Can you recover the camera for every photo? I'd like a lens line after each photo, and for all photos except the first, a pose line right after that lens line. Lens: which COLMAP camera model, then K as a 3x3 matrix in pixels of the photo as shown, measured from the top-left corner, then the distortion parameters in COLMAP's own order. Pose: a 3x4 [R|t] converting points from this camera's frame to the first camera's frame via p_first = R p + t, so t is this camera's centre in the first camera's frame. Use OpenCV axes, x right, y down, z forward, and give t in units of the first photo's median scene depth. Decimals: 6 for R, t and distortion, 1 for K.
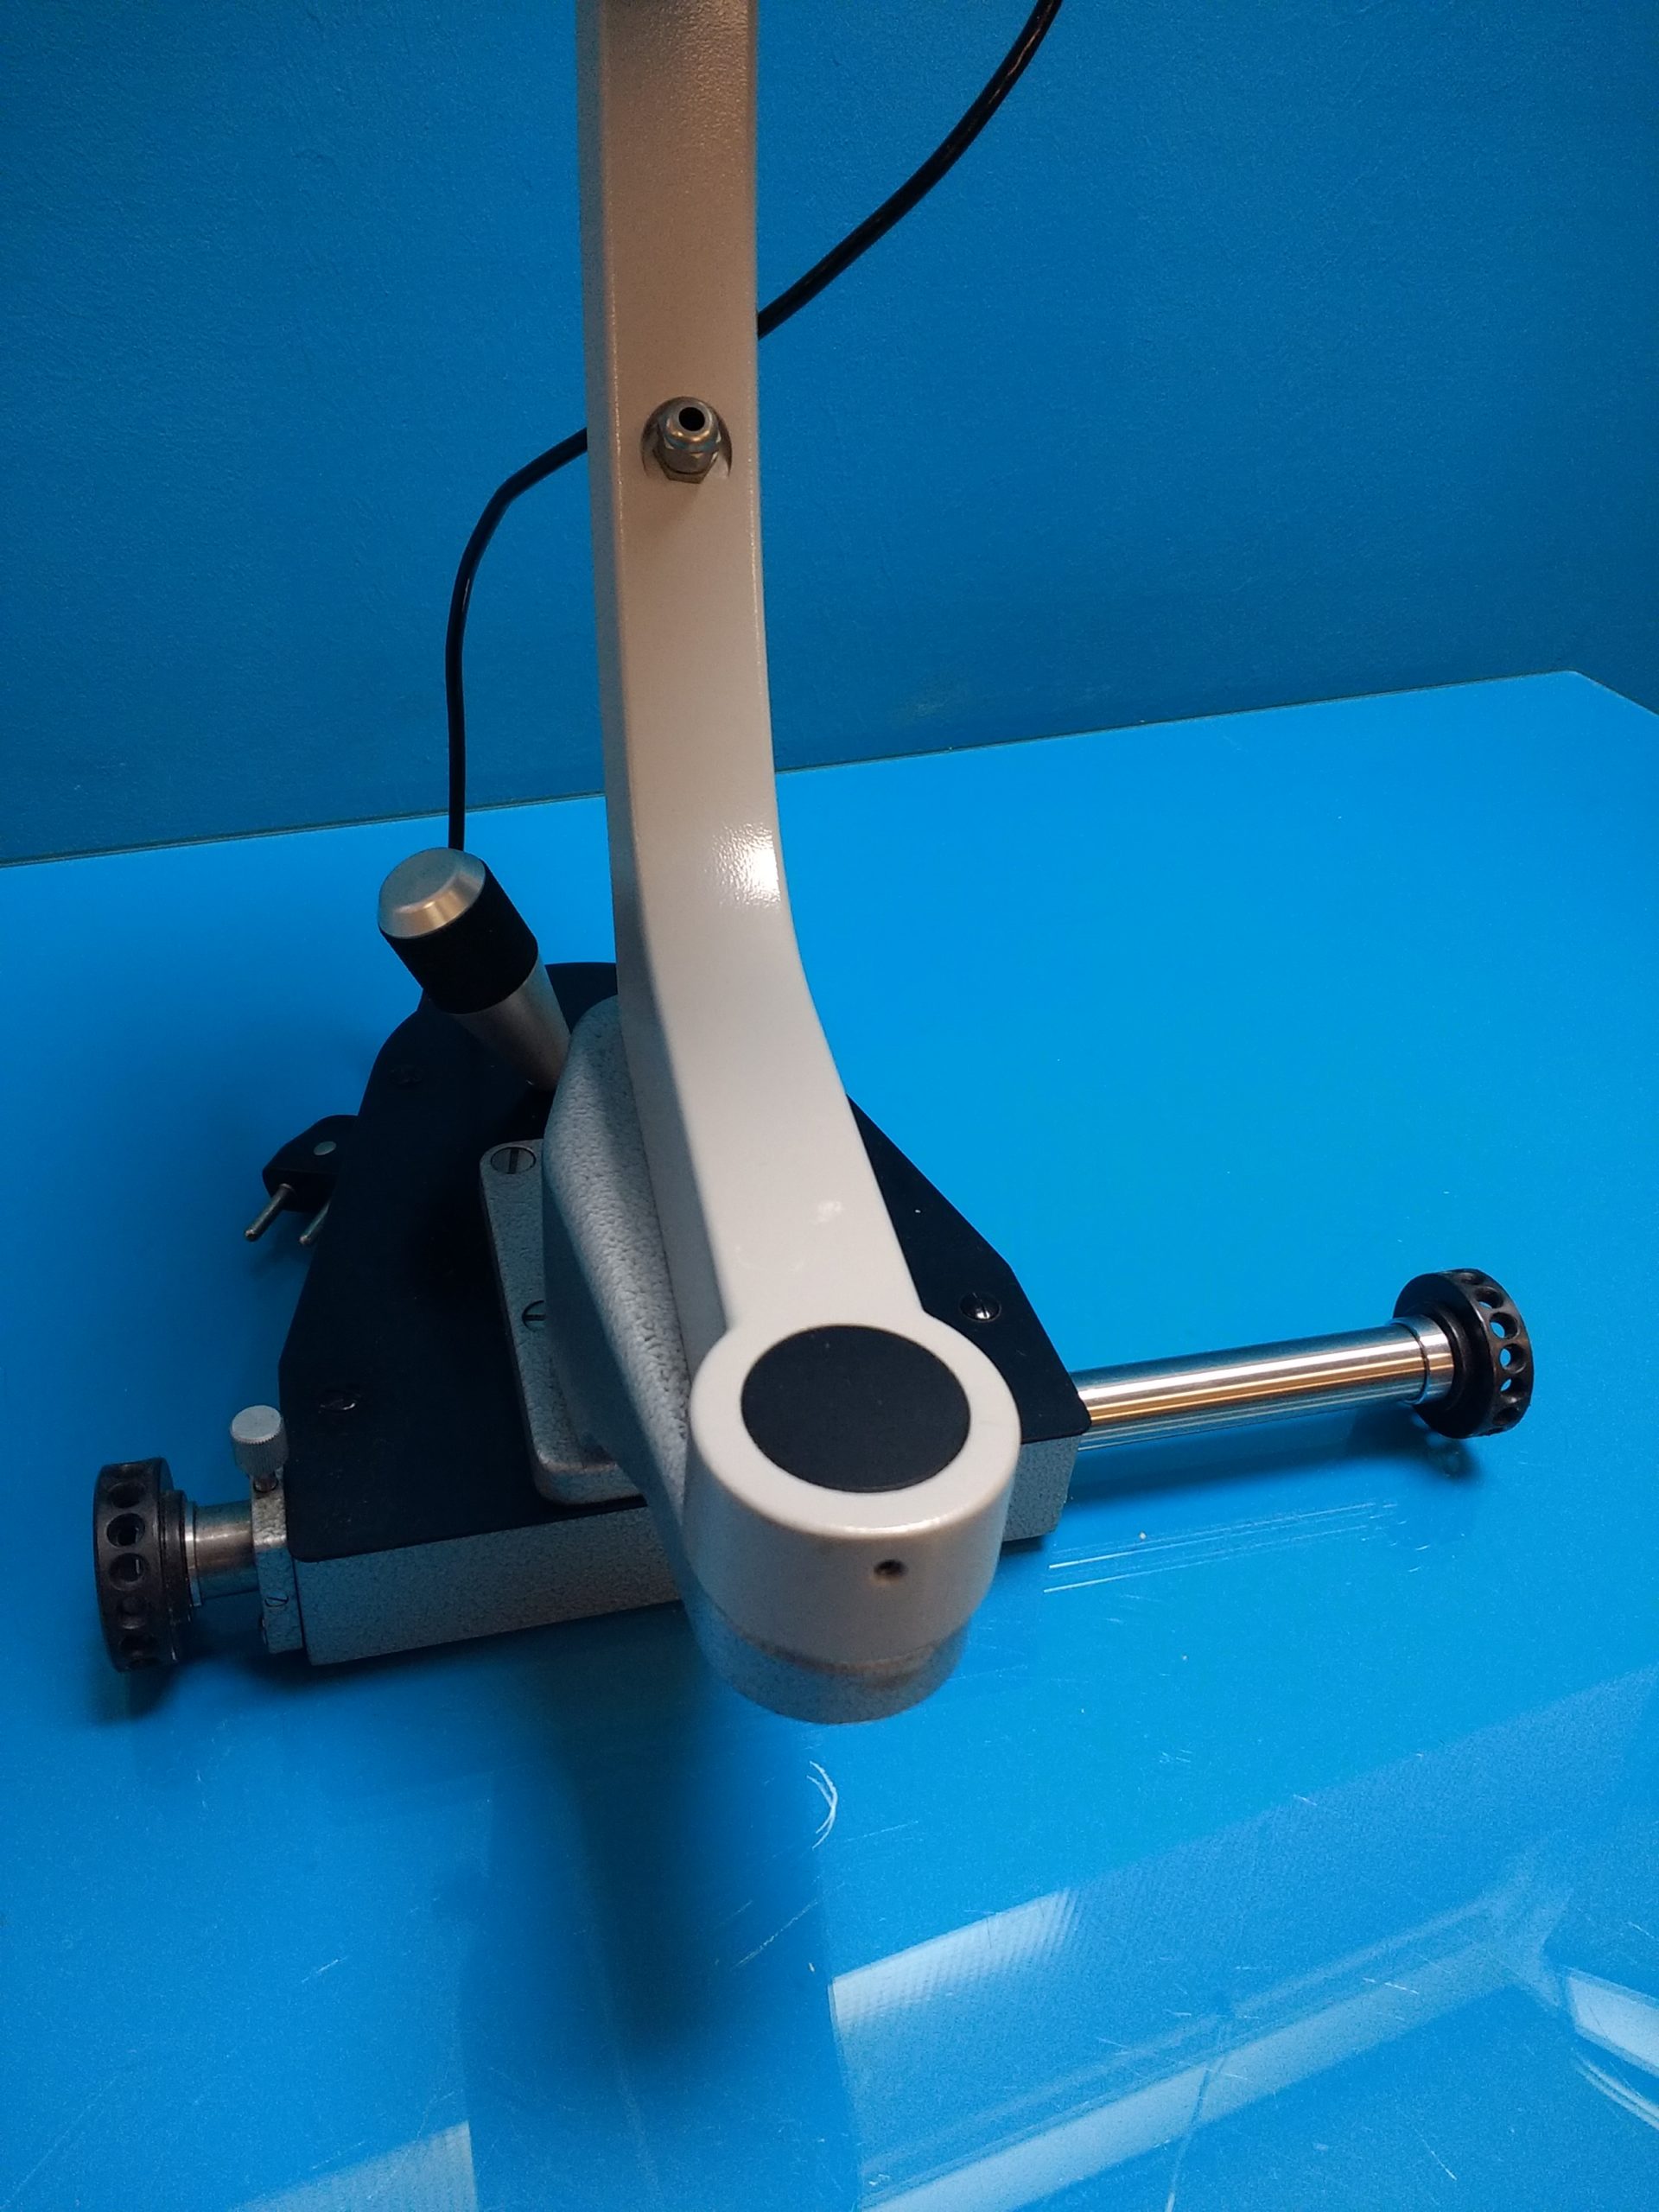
lens RADIAL K [[1895.7, 0, 829.5], [0, 1895.7, 1106.0], [0, 0, 1]] dist [0.051799, -0.003309]
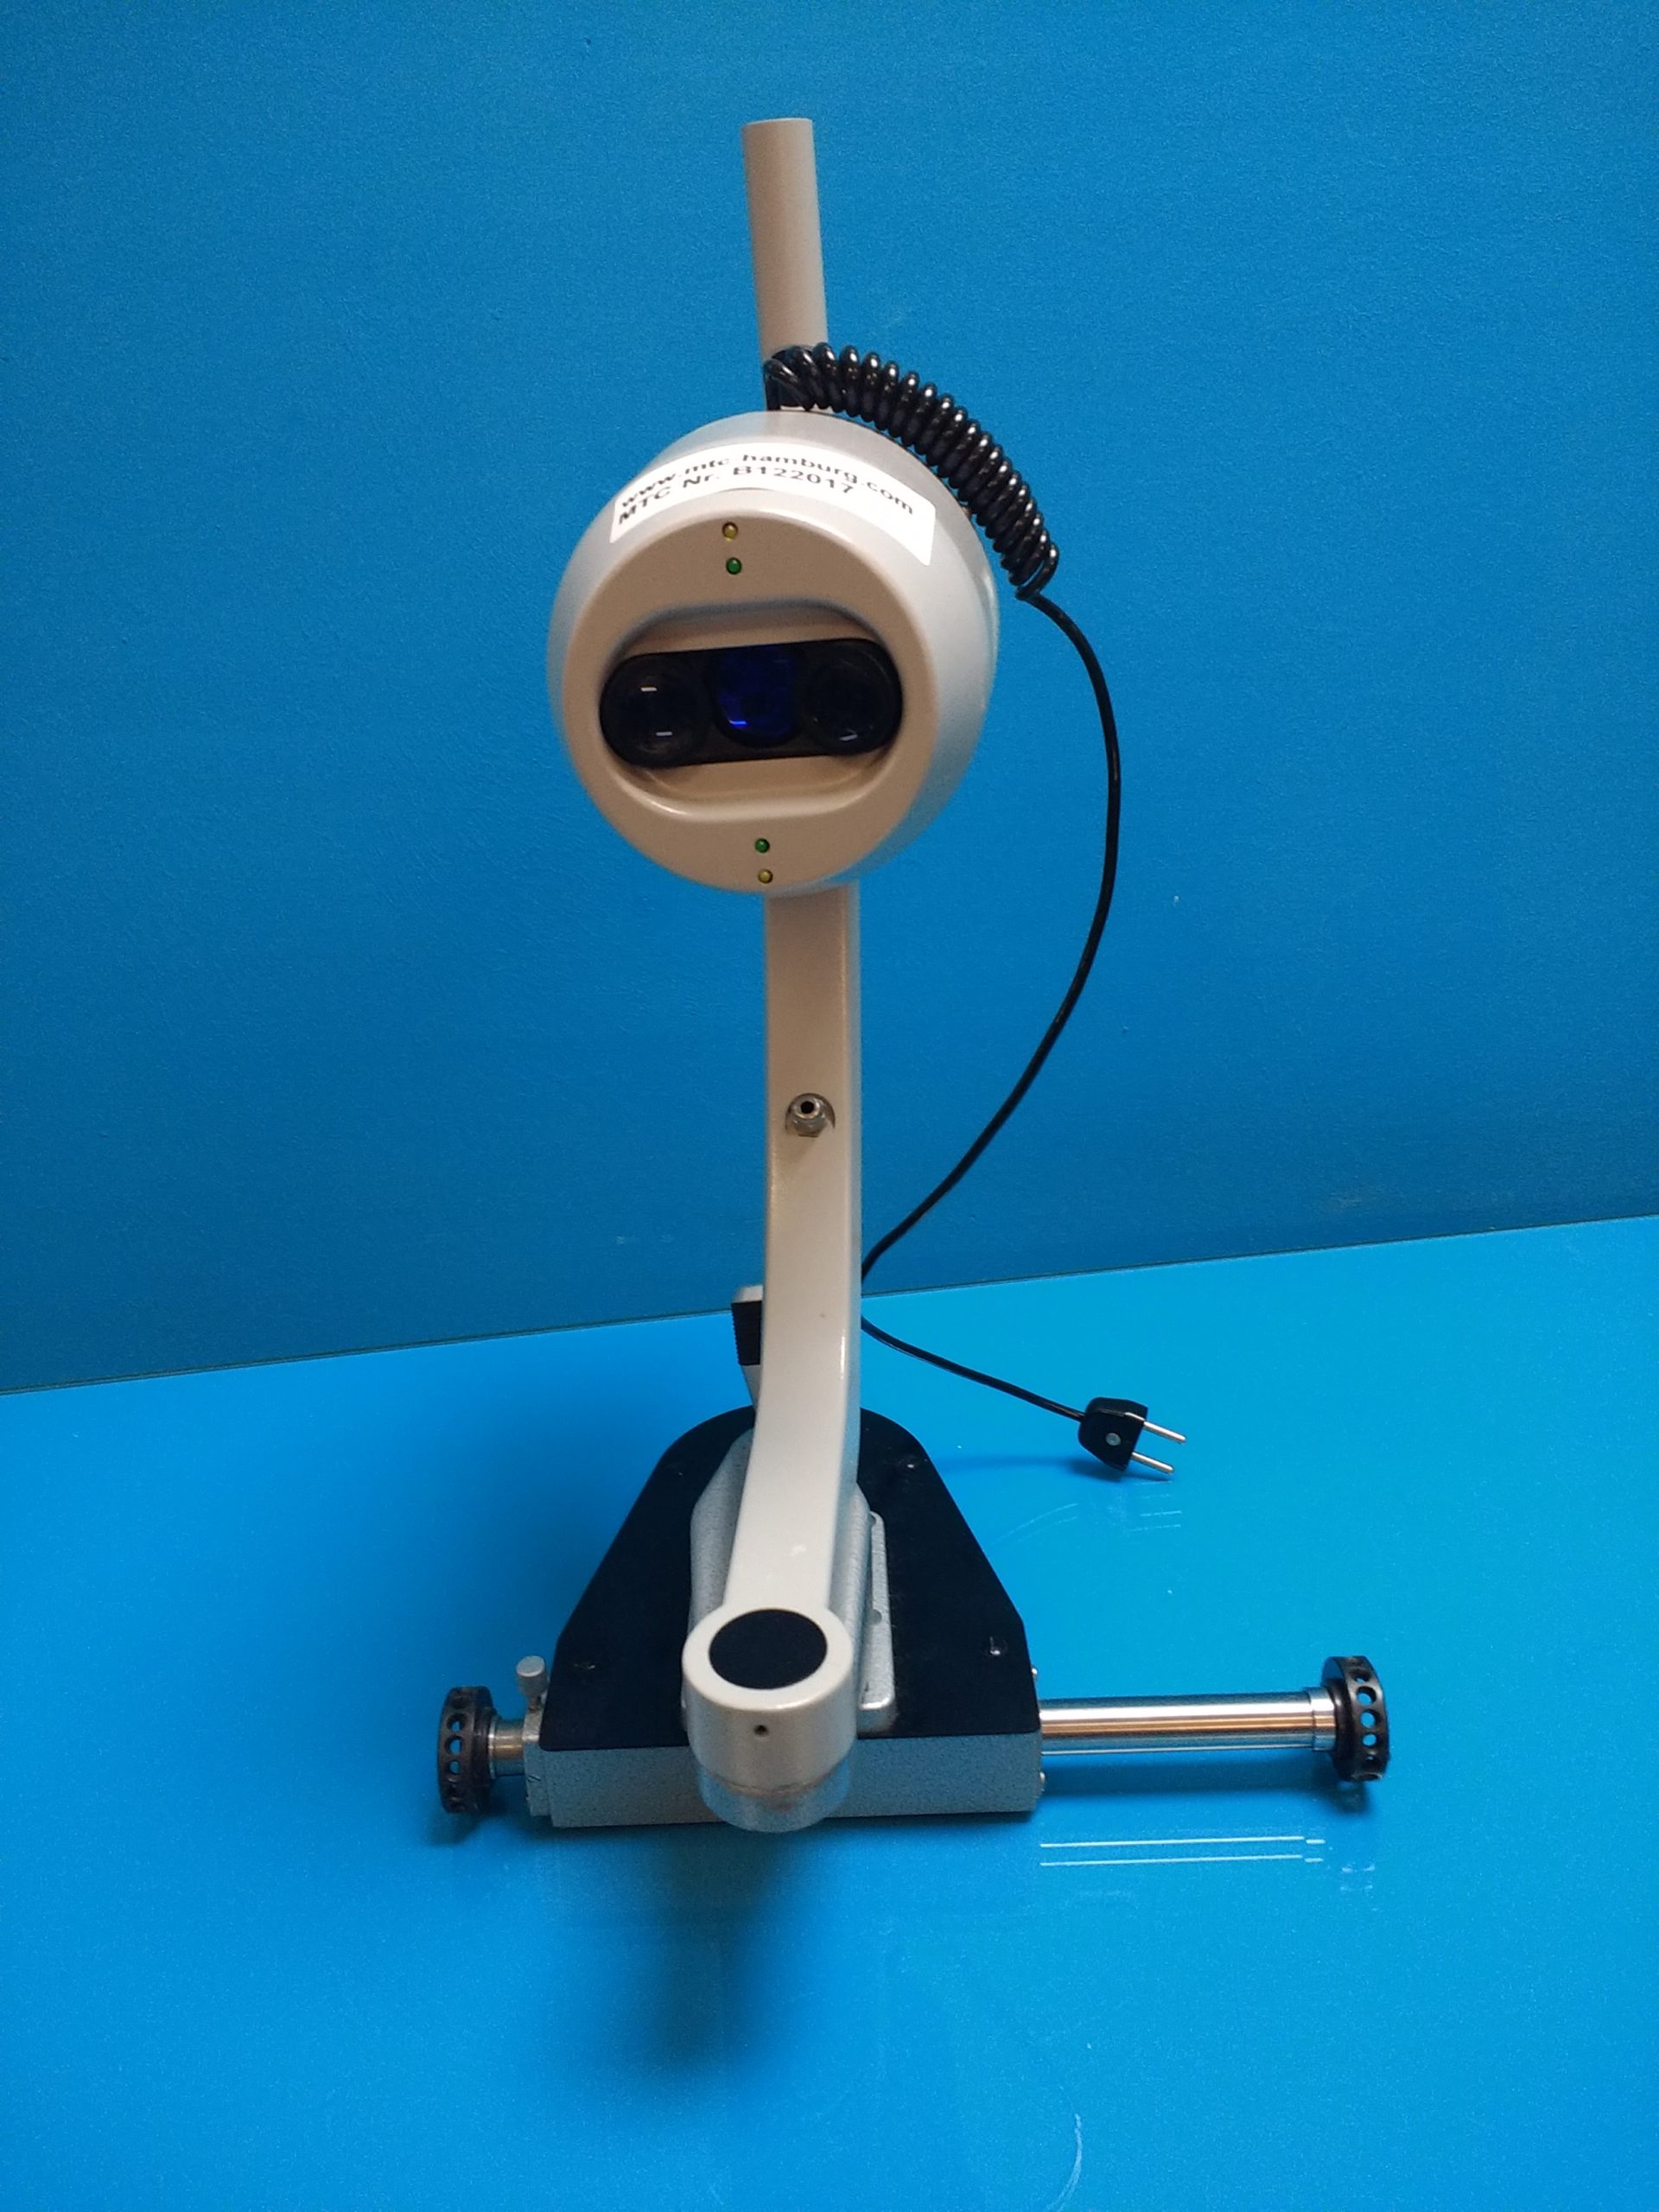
lens RADIAL K [[1895.7, 0, 829.5], [0, 1895.7, 1106.0], [0, 0, 1]] dist [0.051799, -0.003309]
pose [[0.951371, -0.008784, -0.307921, 0.483835], [-0.065752, 0.970766, -0.230845, 0.050993], [0.300947, 0.239865, 0.922982, -0.625617]]
